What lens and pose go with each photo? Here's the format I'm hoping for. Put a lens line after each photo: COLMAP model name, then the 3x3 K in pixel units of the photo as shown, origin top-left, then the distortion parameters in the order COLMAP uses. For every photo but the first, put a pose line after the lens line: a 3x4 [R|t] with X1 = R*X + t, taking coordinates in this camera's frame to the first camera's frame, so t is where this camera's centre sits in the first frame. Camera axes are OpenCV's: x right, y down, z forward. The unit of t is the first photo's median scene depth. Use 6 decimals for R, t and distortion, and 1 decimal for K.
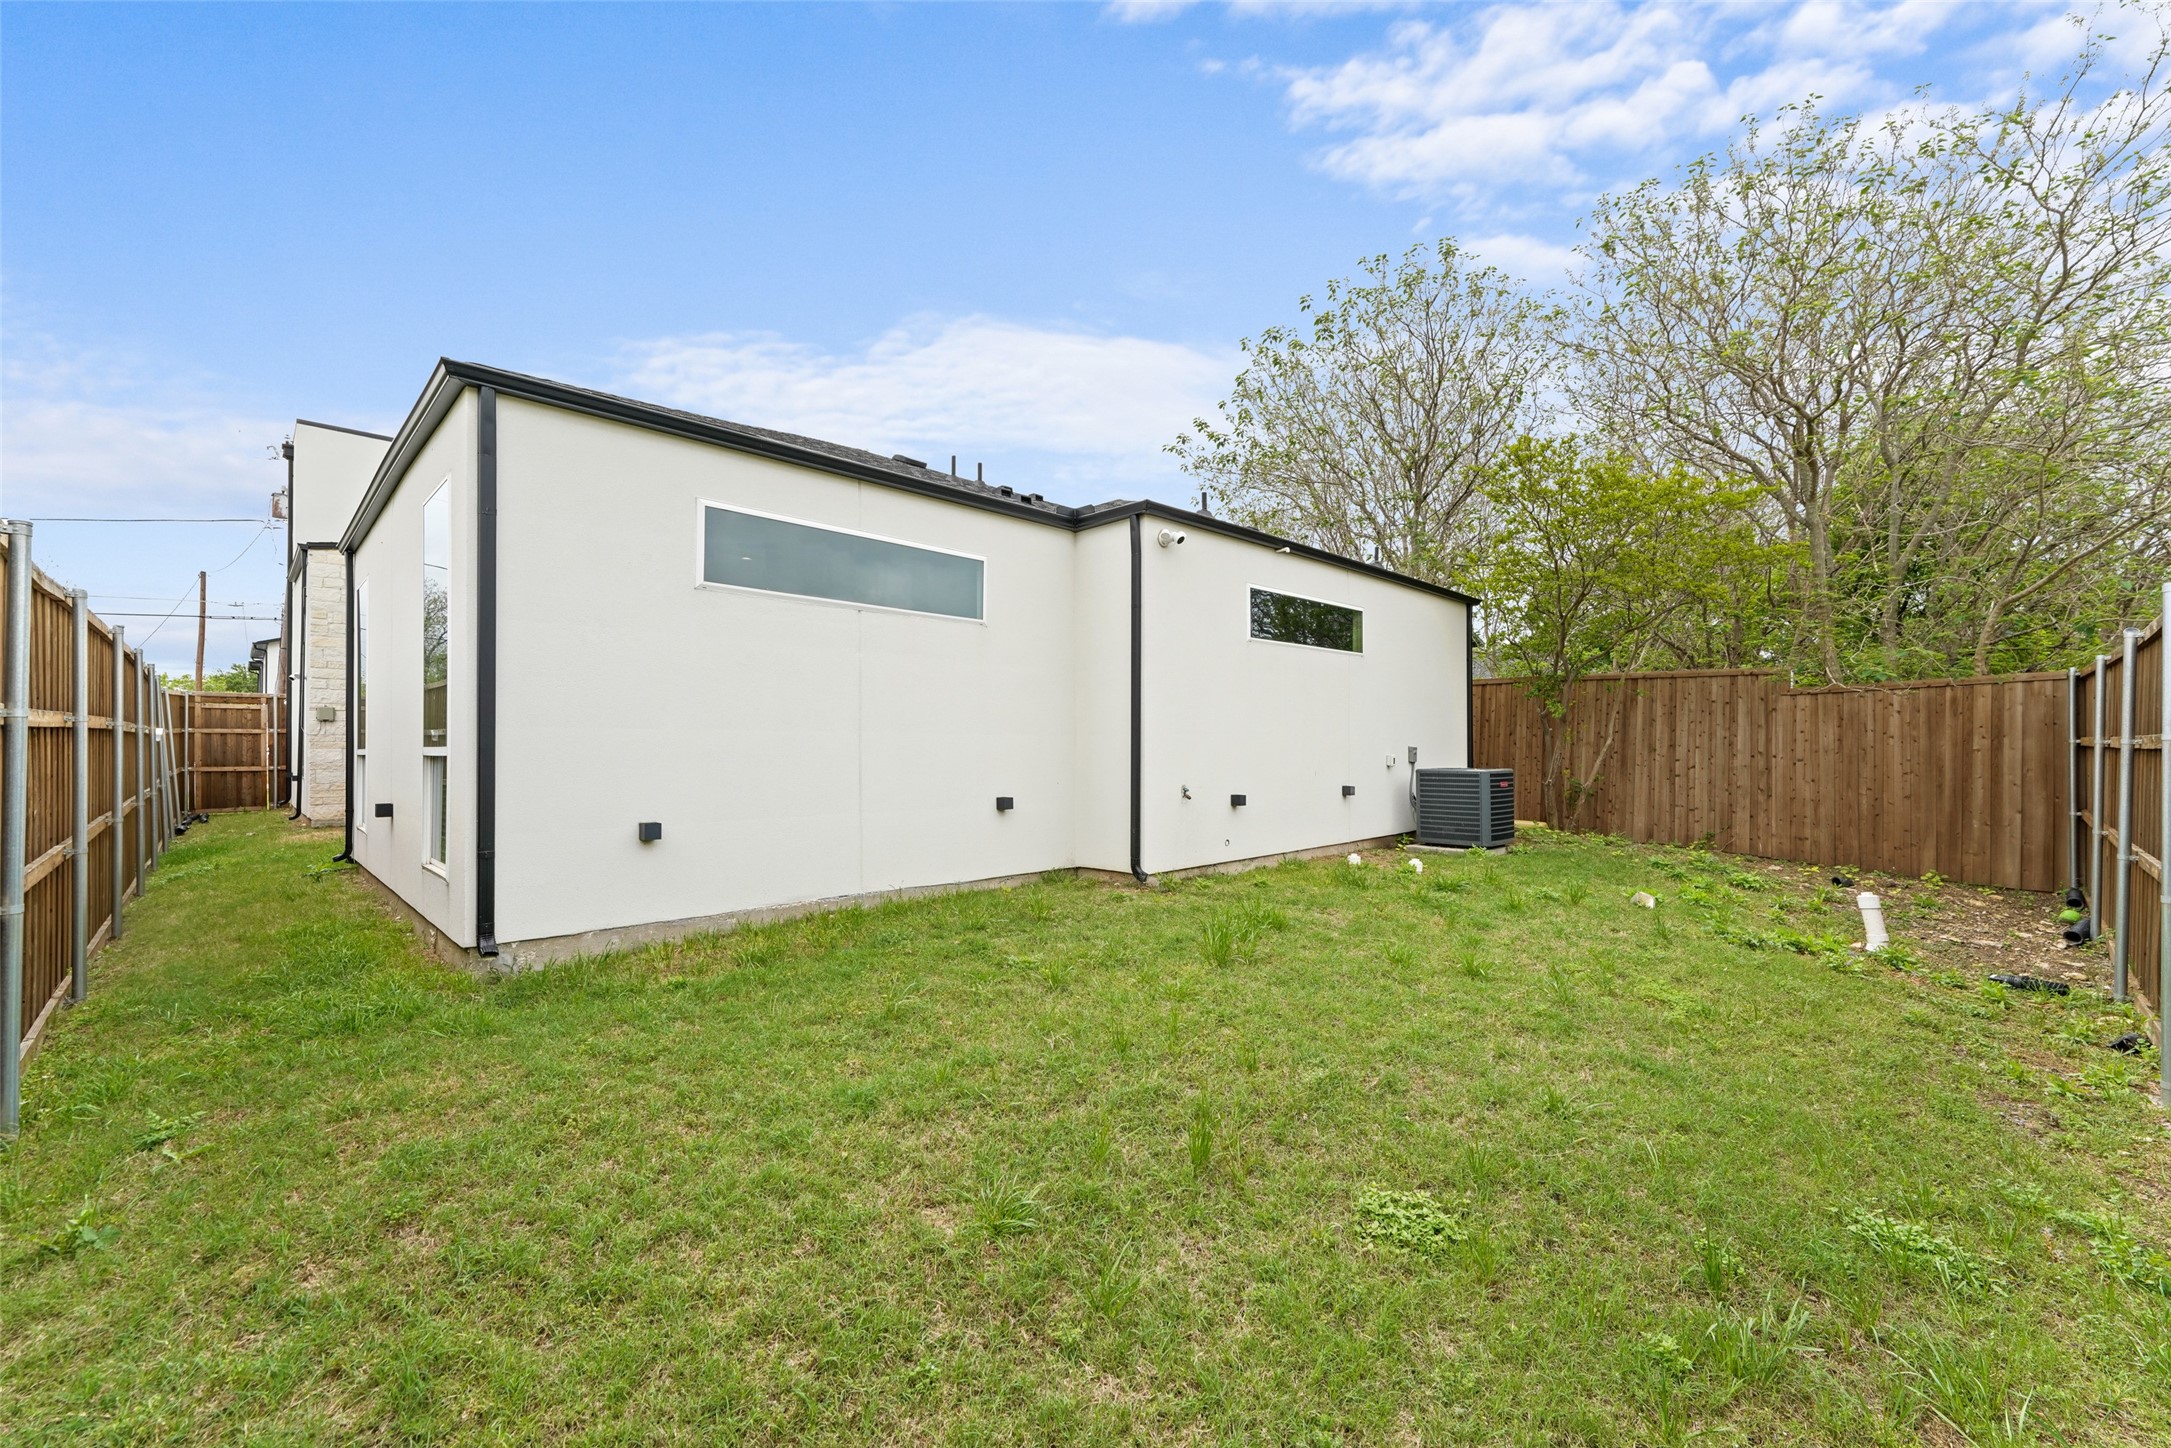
lens RADIAL K [[864.2, 0, 1093.0], [0, 864.2, 733.9], [0, 0, 1]] dist [-0.000918, -0.000144]
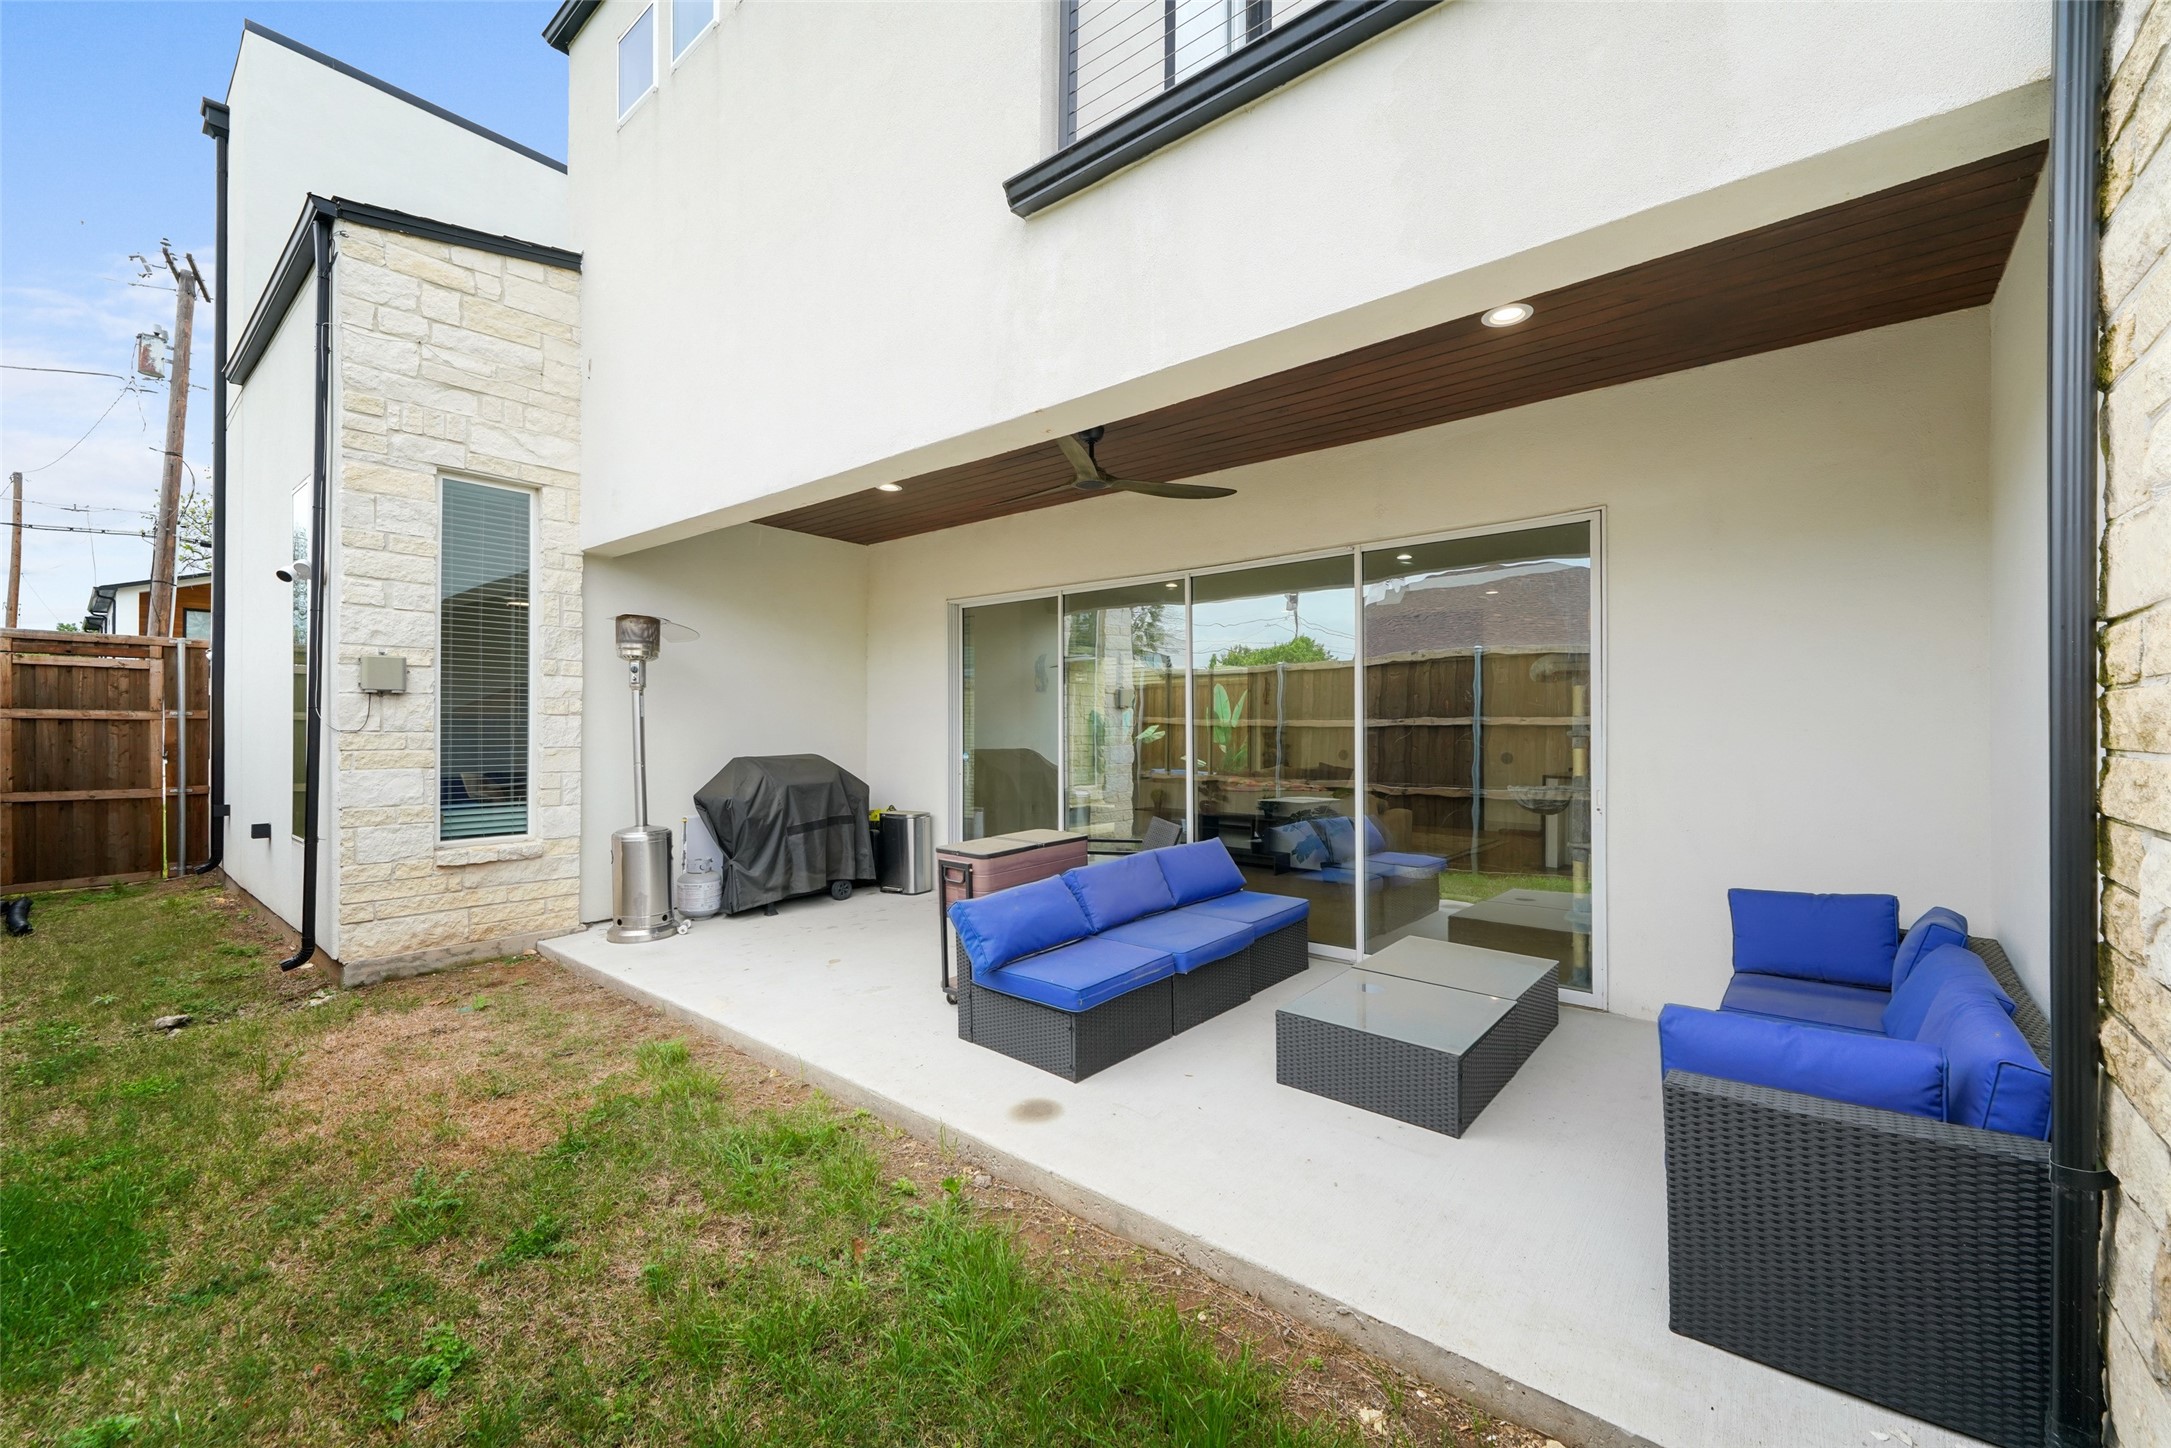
lens RADIAL K [[864.2, 0, 1078.7], [0, 864.2, 723.4], [0, 0, 1]] dist [-0.000918, -0.000144]
pose [[0.996200, 0.005795, 0.086900, -0.535798], [-0.006408, 0.999957, 0.006776, -0.005733], [-0.086857, -0.007307, 0.996194, 0.520361]]
